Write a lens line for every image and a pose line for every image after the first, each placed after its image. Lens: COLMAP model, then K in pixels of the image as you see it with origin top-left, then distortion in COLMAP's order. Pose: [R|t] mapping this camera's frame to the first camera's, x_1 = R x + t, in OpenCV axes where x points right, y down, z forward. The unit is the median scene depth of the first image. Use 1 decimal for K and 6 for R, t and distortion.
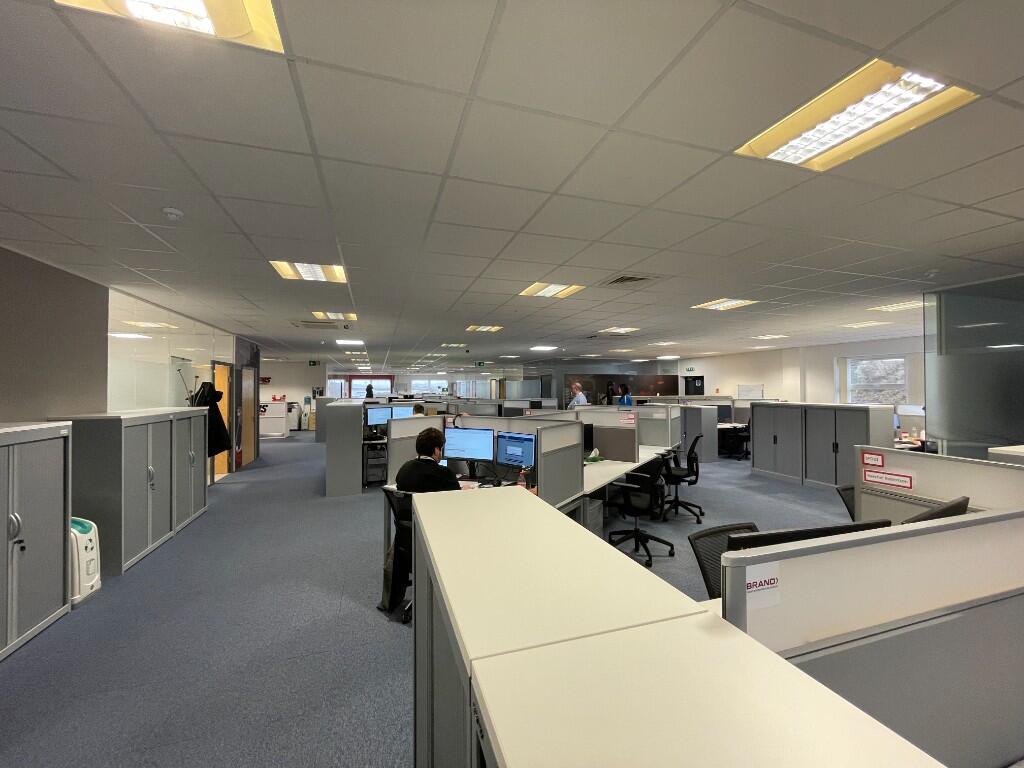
lens RADIAL K [[413.0, 0, 509.5], [0, 413.0, 386.6], [0, 0, 1]] dist [-0.006524, 0.000756]
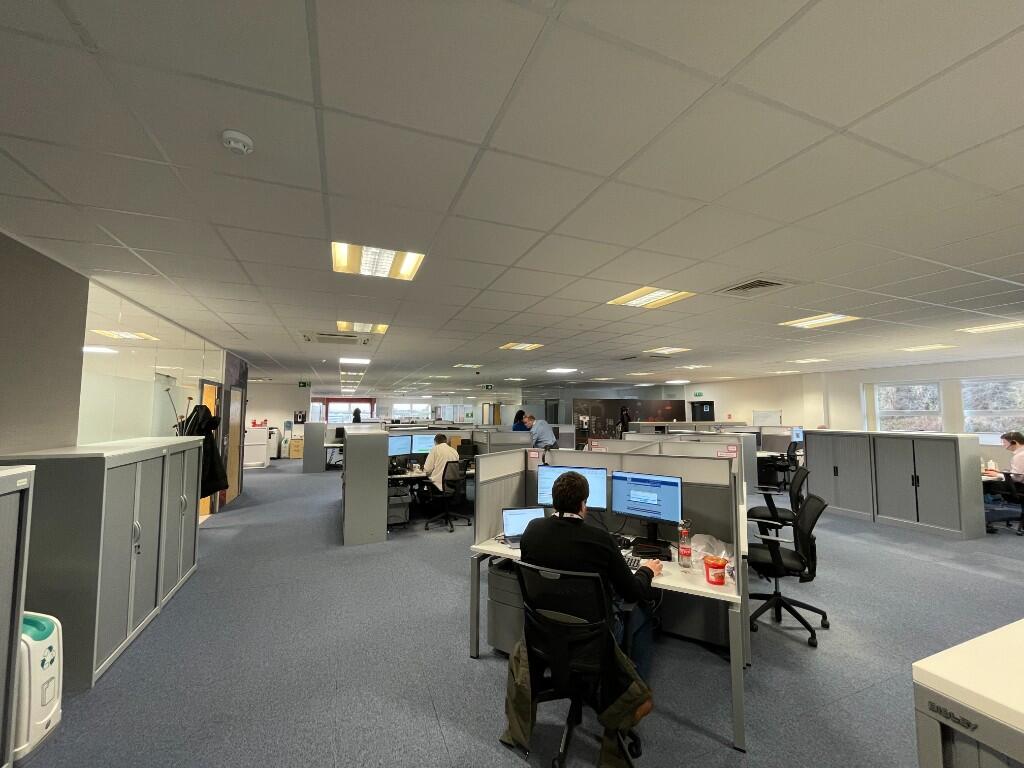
lens RADIAL K [[413.0, 0, 507.1], [0, 413.0, 386.4], [0, 0, 1]] dist [-0.006524, 0.000756]
pose [[0.997850, 0.008608, 0.064970, -0.183941], [-0.004773, 0.998249, -0.058951, -0.002471], [-0.065364, 0.058514, 0.996144, 0.150652]]
